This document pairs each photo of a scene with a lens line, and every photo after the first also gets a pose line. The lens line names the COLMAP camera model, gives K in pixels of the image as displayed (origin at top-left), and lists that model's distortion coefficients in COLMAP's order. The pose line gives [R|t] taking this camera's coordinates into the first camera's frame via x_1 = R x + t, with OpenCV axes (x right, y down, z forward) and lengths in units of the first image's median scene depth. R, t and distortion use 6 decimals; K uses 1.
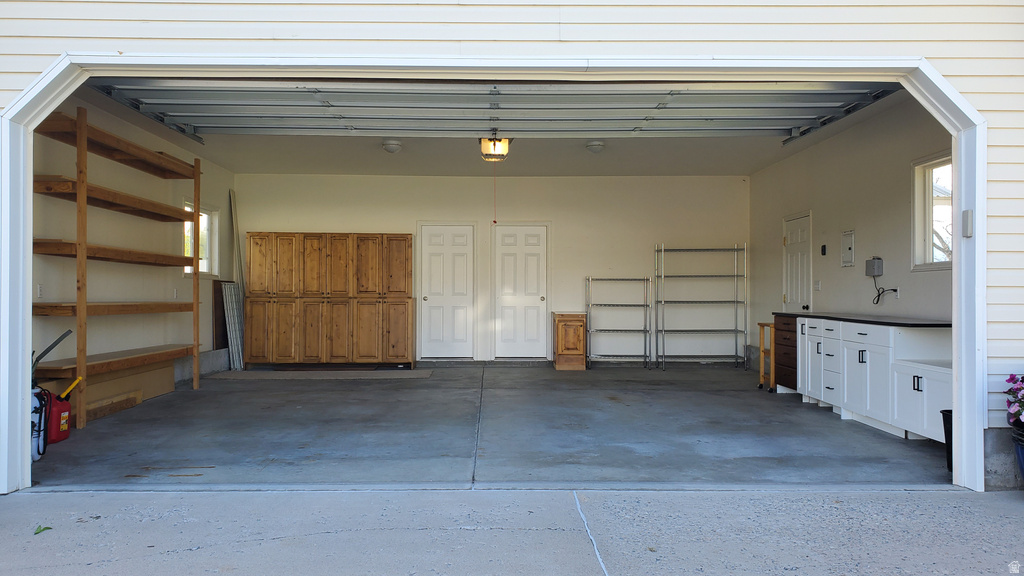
lens RADIAL K [[782.6, 0, 512.0], [0, 782.6, 288.0], [0, 0, 1]] dist [0.088628, -0.092695]
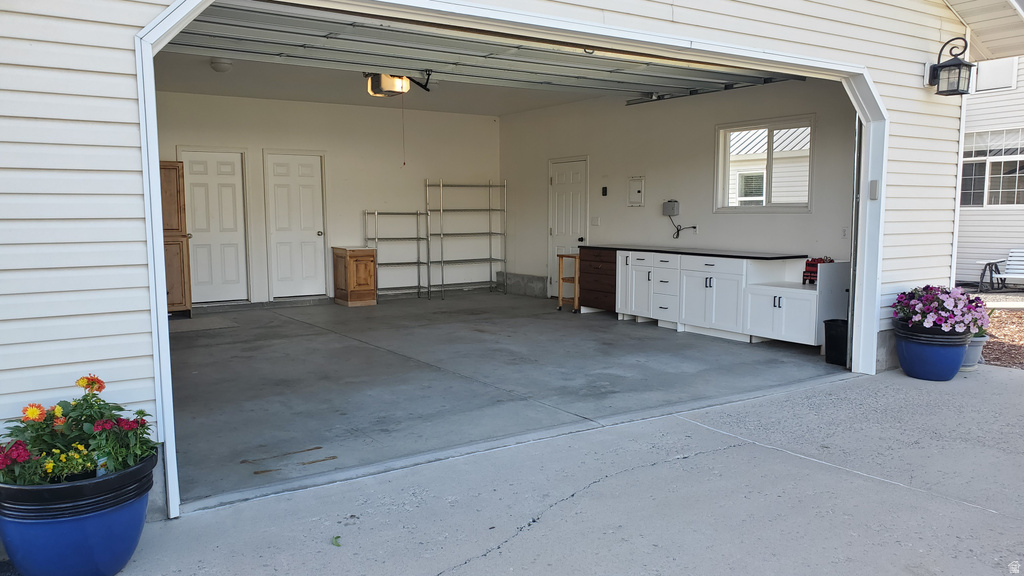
lens RADIAL K [[782.6, 0, 512.0], [0, 782.6, 288.0], [0, 0, 1]] dist [0.088628, -0.092695]
pose [[0.839554, -0.058193, 0.540151, -0.304676], [0.000449, 0.994321, 0.106425, -0.023760], [-0.543277, -0.089107, 0.834812, 0.065530]]
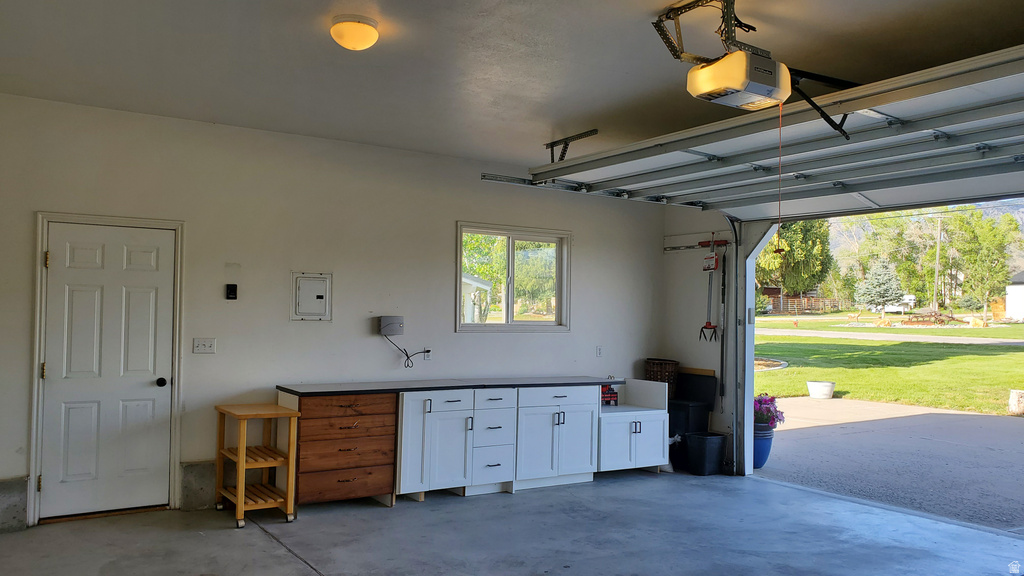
lens RADIAL K [[782.6, 0, 512.0], [0, 782.6, 288.0], [0, 0, 1]] dist [0.088628, -0.092695]
pose [[-0.548591, 0.011969, 0.836005, -0.237852], [-0.030334, 0.998954, -0.034207, -0.029181], [-0.835540, -0.044125, -0.547655, 0.965425]]
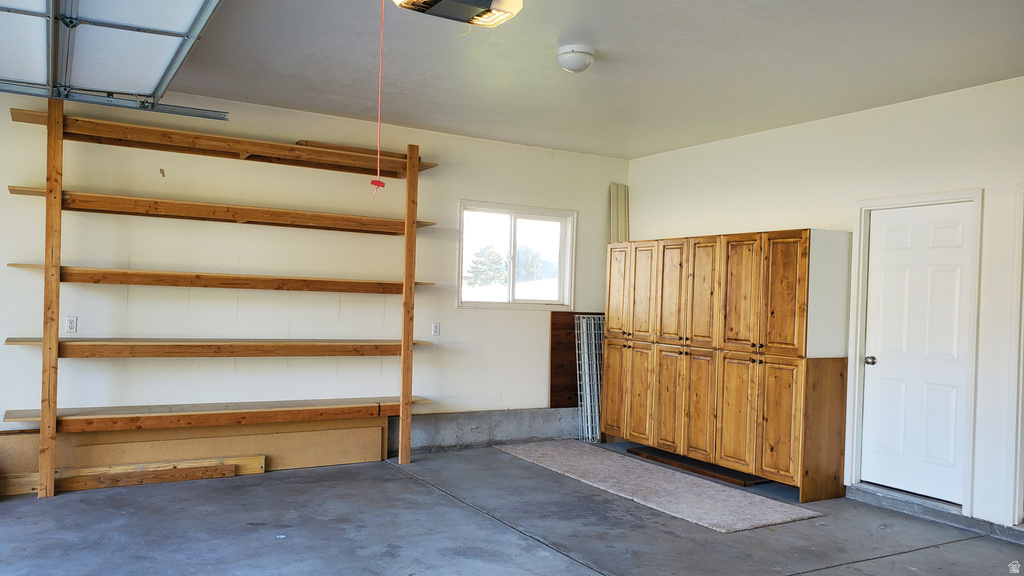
lens RADIAL K [[782.6, 0, 512.0], [0, 782.6, 288.0], [0, 0, 1]] dist [0.088628, -0.092695]
pose [[0.493109, 0.002224, -0.869965, 0.217610], [-0.022213, 0.999703, -0.010034, -0.022498], [0.869684, 0.024272, 0.493012, 0.590698]]
